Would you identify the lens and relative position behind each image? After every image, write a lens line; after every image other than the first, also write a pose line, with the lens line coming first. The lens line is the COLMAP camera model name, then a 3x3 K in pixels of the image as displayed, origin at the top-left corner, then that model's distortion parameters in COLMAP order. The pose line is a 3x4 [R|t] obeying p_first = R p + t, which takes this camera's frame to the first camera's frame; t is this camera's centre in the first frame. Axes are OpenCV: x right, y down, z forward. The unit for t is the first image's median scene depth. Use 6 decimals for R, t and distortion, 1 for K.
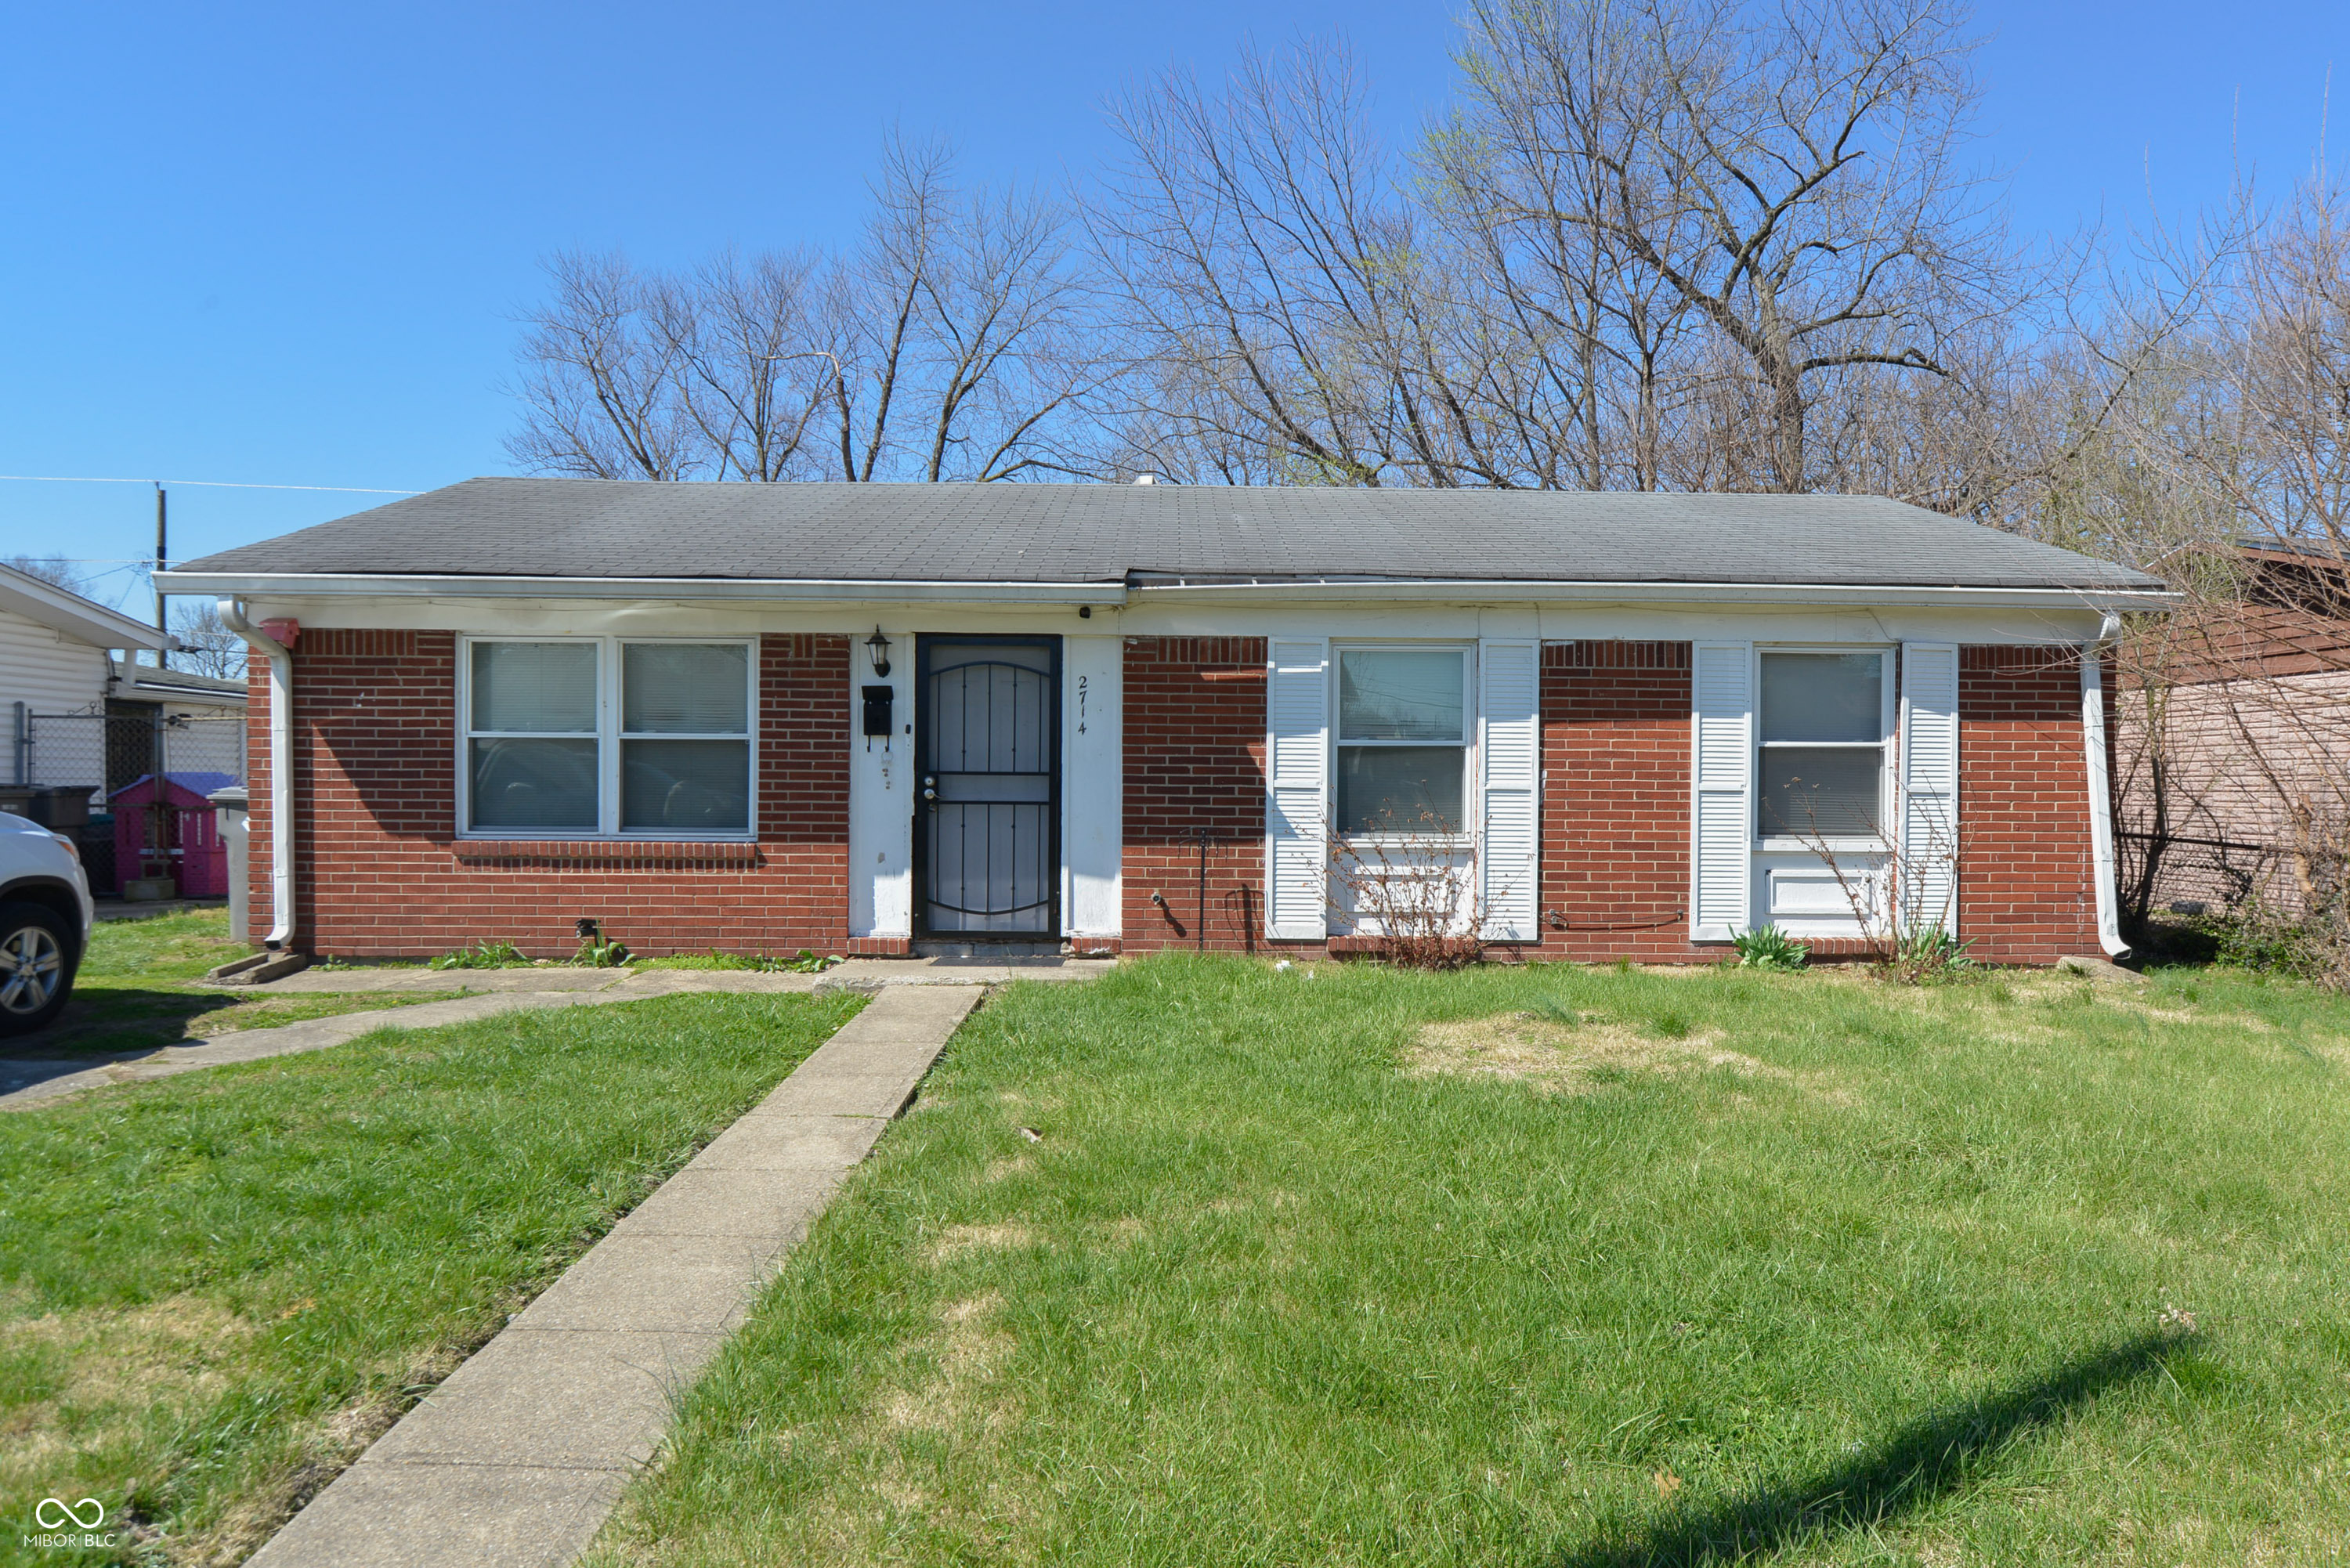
lens RADIAL K [[1564.5, 0, 1172.0], [0, 1564.5, 774.0], [0, 0, 1]] dist [-0.016325, -0.004165]
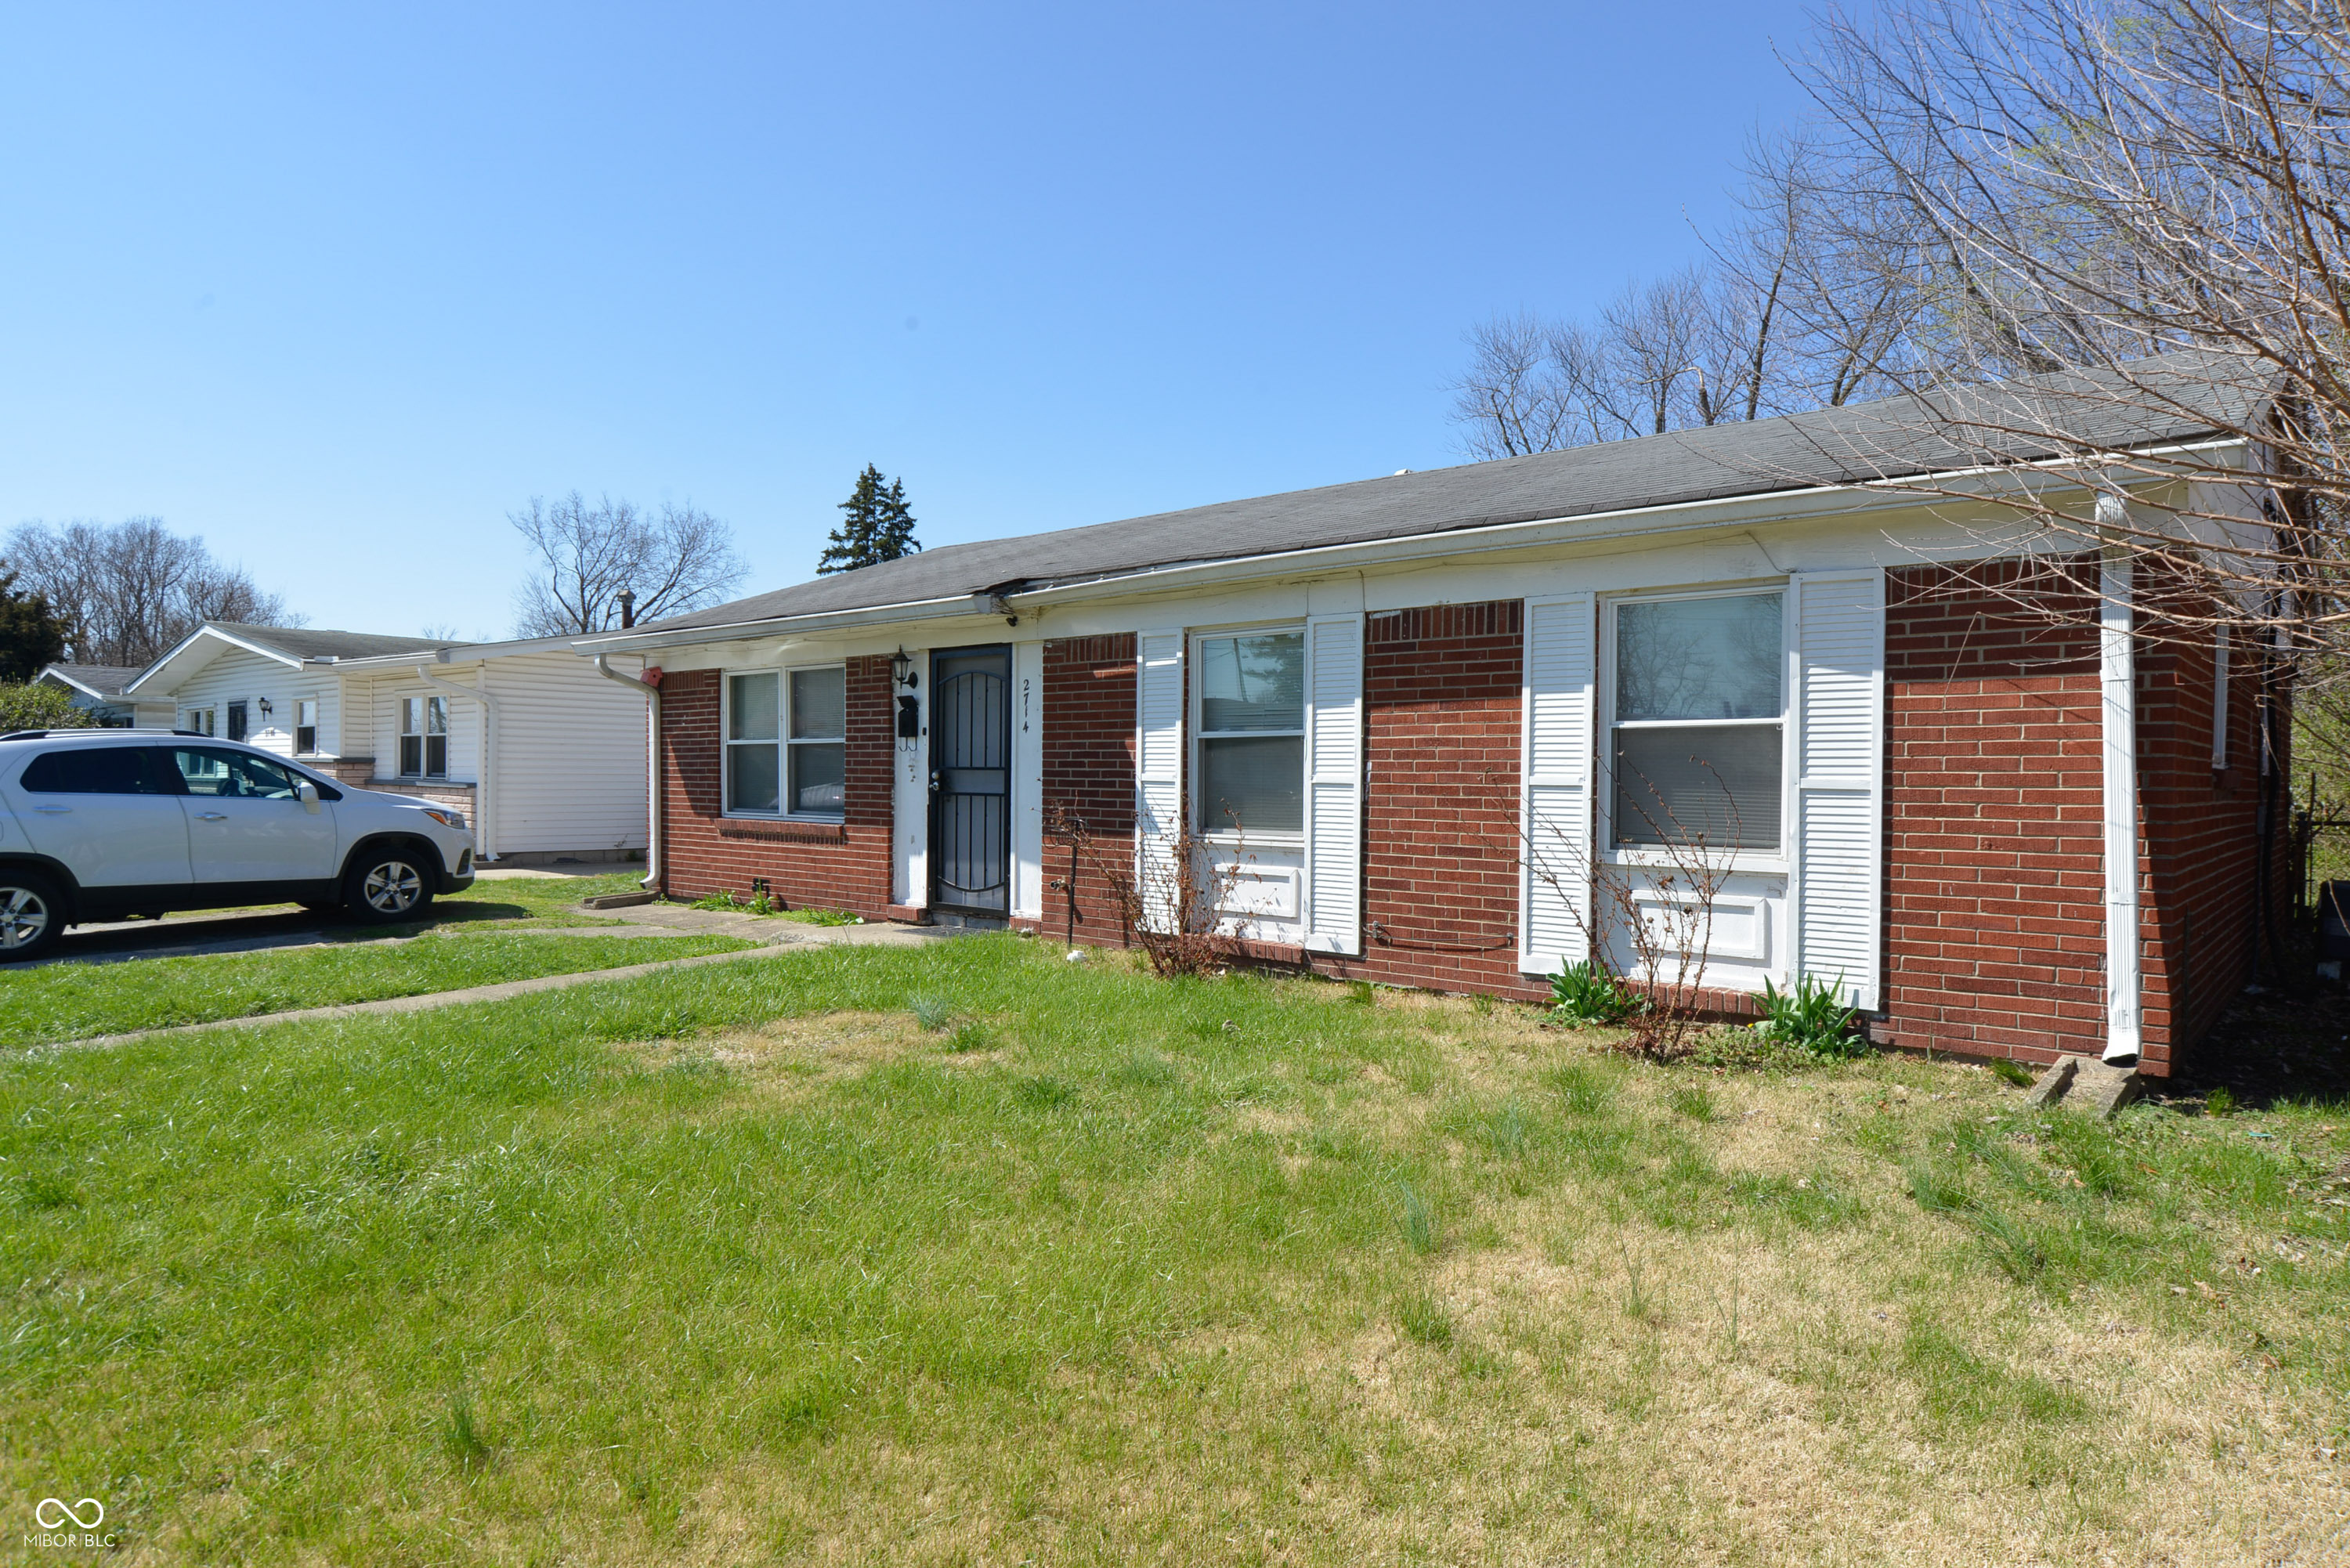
lens RADIAL K [[1424.3, 0, 1164.6], [0, 1424.3, 792.0], [0, 0, 1]] dist [-0.007904, 0.000485]
pose [[0.728802, 0.005825, -0.684700, 0.700207], [-0.000605, 0.999969, 0.007863, 0.008437], [0.684724, -0.005316, 0.728783, 0.342601]]
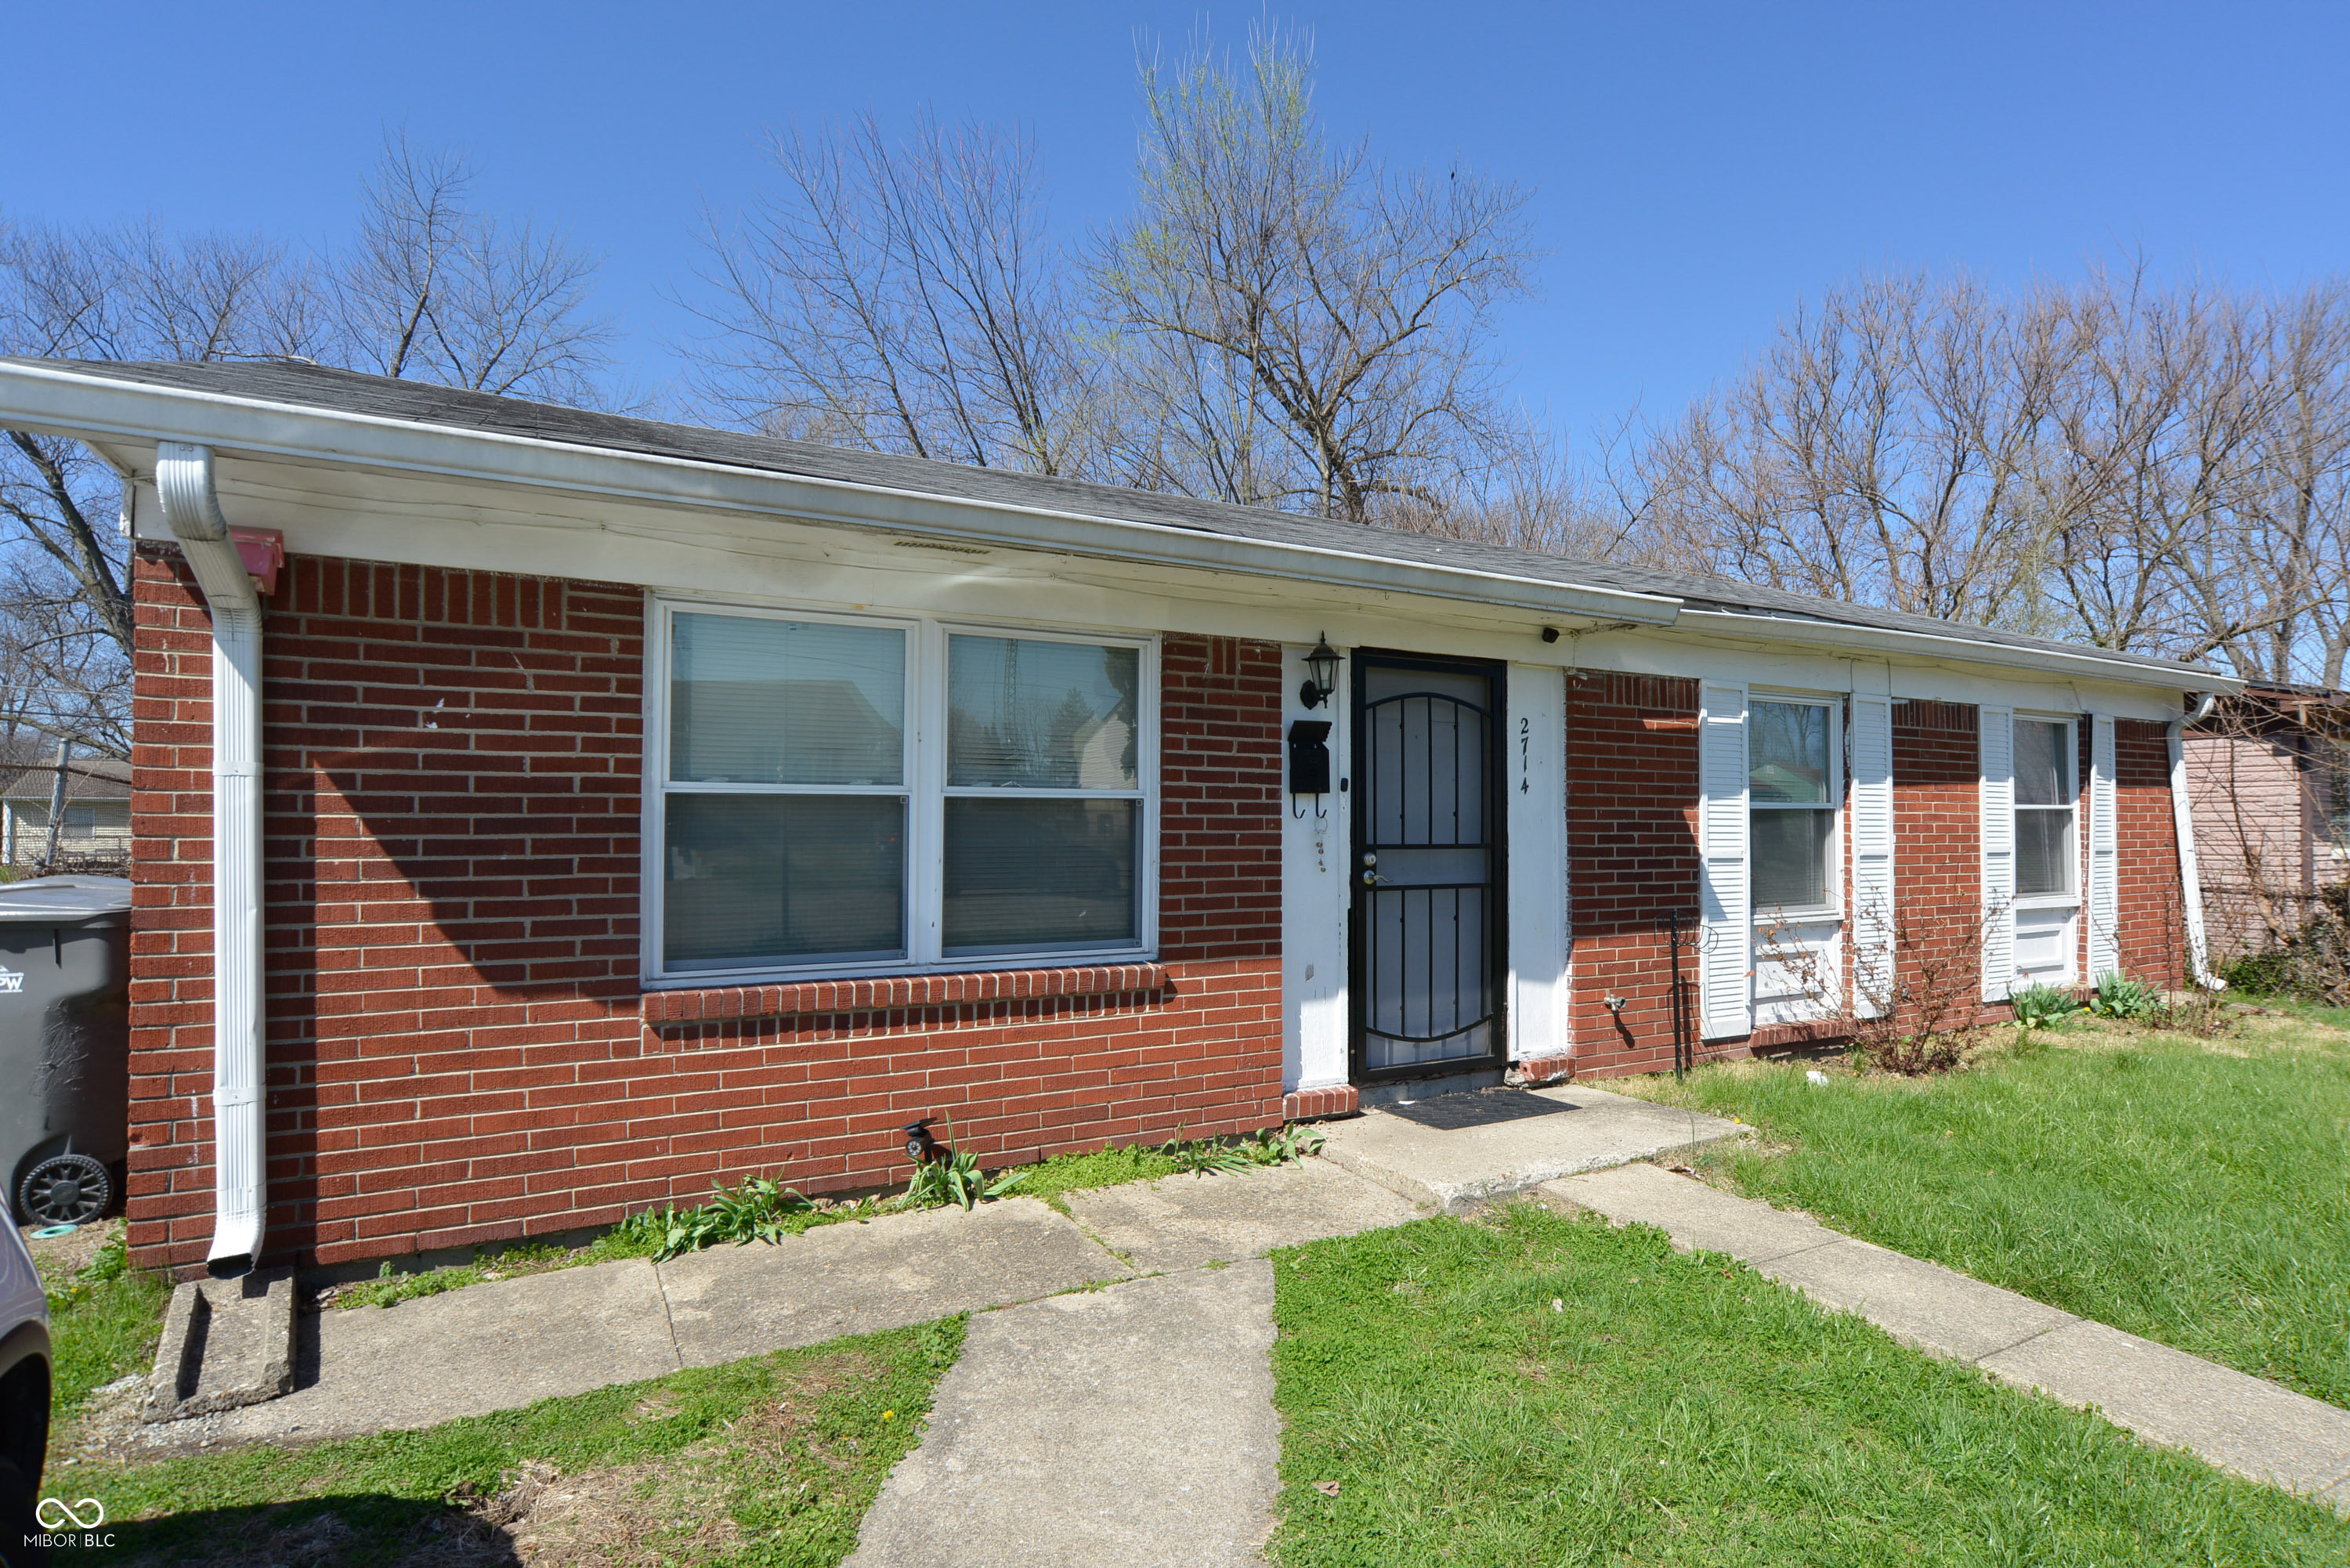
lens RADIAL K [[1257.5, 0, 1190.5], [0, 1257.5, 795.6], [0, 0, 1]] dist [-0.019227, 0.002076]
pose [[0.873161, 0.004754, 0.487409, -0.502209], [0.005360, 0.999798, -0.019353, -0.013662], [-0.487403, 0.019511, 0.872959, 0.547203]]
